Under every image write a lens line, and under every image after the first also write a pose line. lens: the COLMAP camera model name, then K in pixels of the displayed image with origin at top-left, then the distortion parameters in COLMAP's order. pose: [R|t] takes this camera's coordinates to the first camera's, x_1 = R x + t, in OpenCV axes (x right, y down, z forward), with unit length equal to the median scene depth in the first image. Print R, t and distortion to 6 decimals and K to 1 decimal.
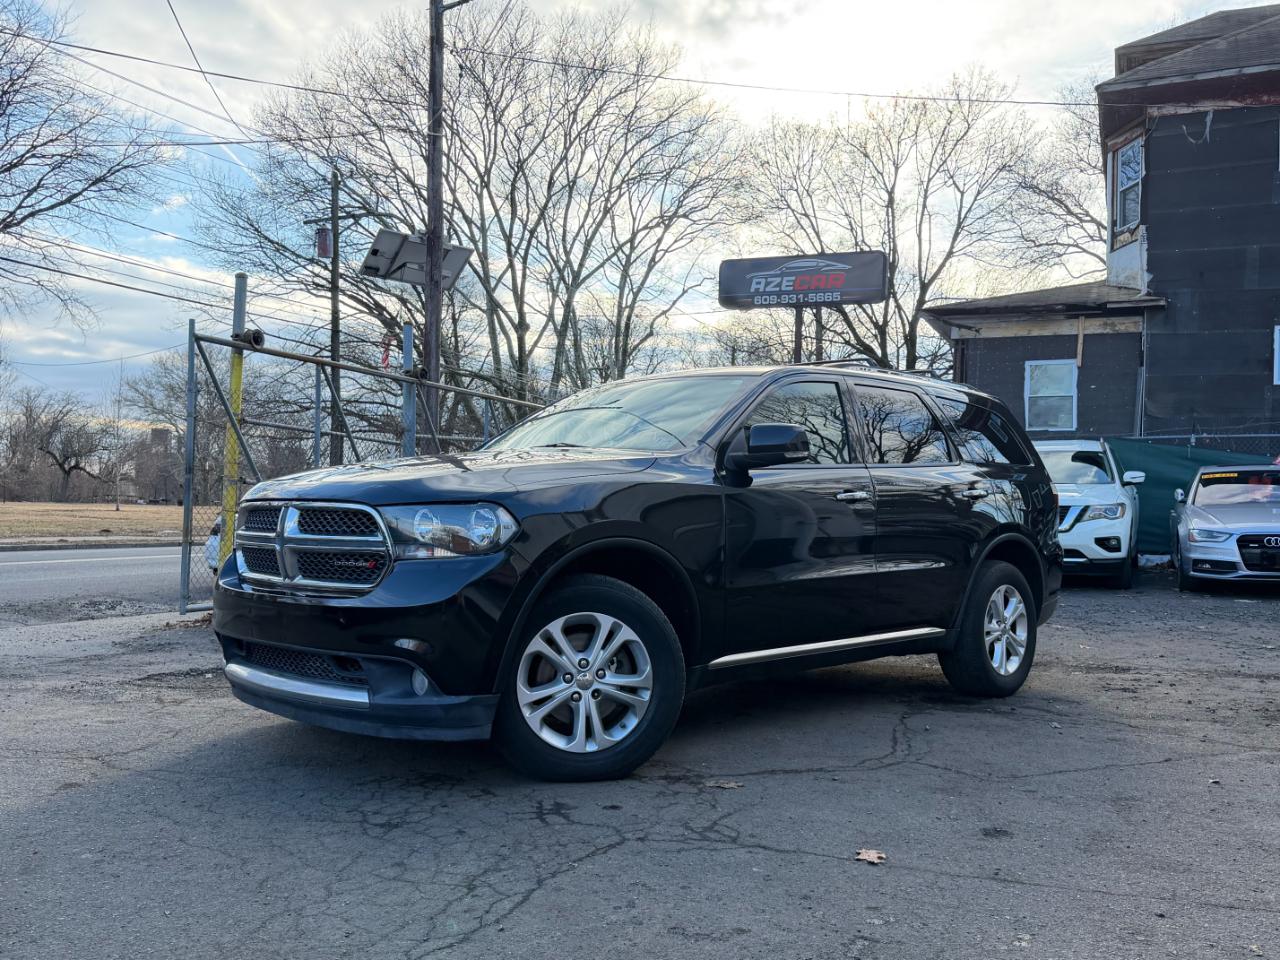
lens RADIAL K [[1213.7, 0, 677.0], [0, 1213.7, 460.8], [0, 0, 1]] dist [0.073439, 0.000000]
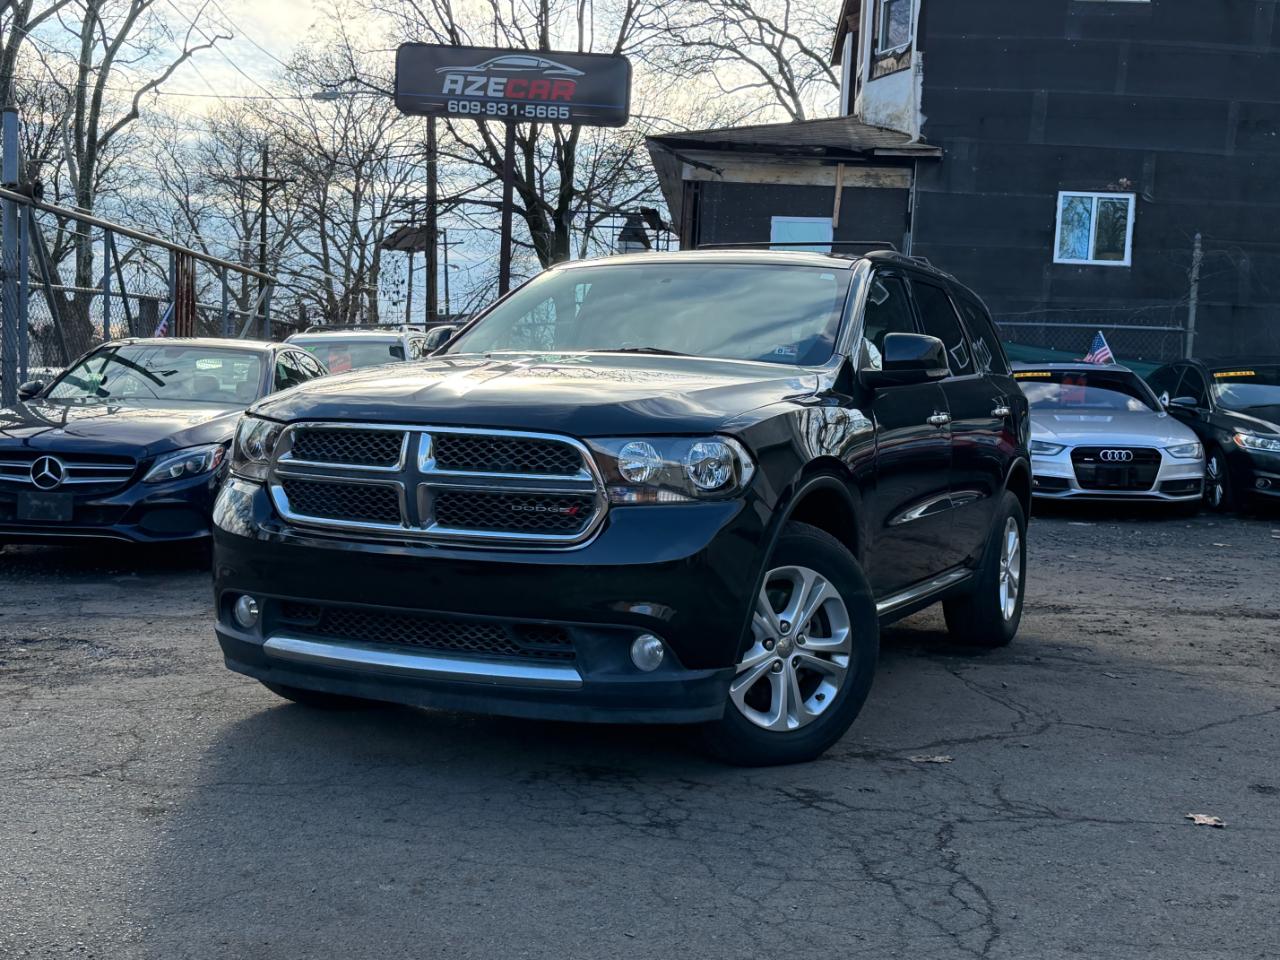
lens RADIAL K [[1731.3, 0, 668.7], [0, 1731.3, 501.9], [0, 0, 1]] dist [0.120954, 0.000000]
pose [[0.931276, -0.002928, 0.364302, -0.395556], [-0.036827, 0.994089, 0.102131, -0.024901], [-0.362447, -0.108529, 0.925664, -0.042788]]
